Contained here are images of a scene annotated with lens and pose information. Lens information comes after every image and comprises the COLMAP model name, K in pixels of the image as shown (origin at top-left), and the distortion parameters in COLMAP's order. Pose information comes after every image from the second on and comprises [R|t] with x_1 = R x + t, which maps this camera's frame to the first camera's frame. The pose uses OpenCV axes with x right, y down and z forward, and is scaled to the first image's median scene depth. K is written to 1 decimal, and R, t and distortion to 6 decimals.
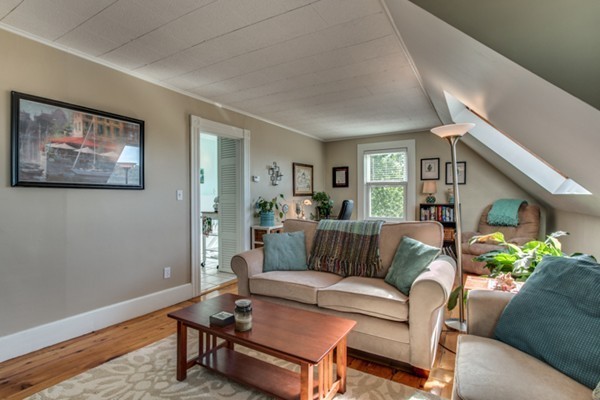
lens RADIAL K [[294.0, 0, 300.7], [0, 294.0, 199.2], [0, 0, 1]] dist [-0.011893, 0.002084]
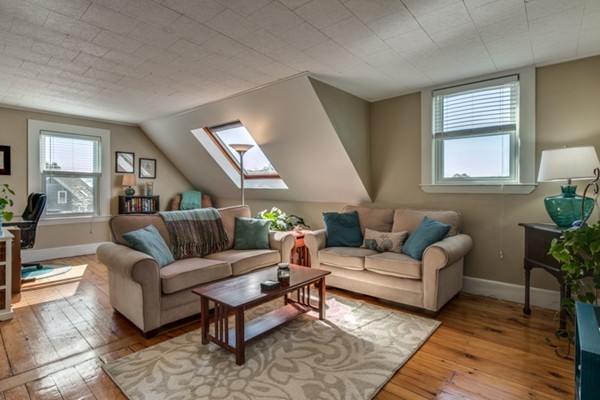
lens RADIAL K [[294.0, 0, 300.6], [0, 294.0, 196.3], [0, 0, 1]] dist [-0.011893, 0.002084]
pose [[0.173586, -0.022096, 0.984571, -0.491733], [0.004630, 0.999756, 0.021621, -0.002002], [-0.984808, 0.000805, 0.173646, 0.214046]]
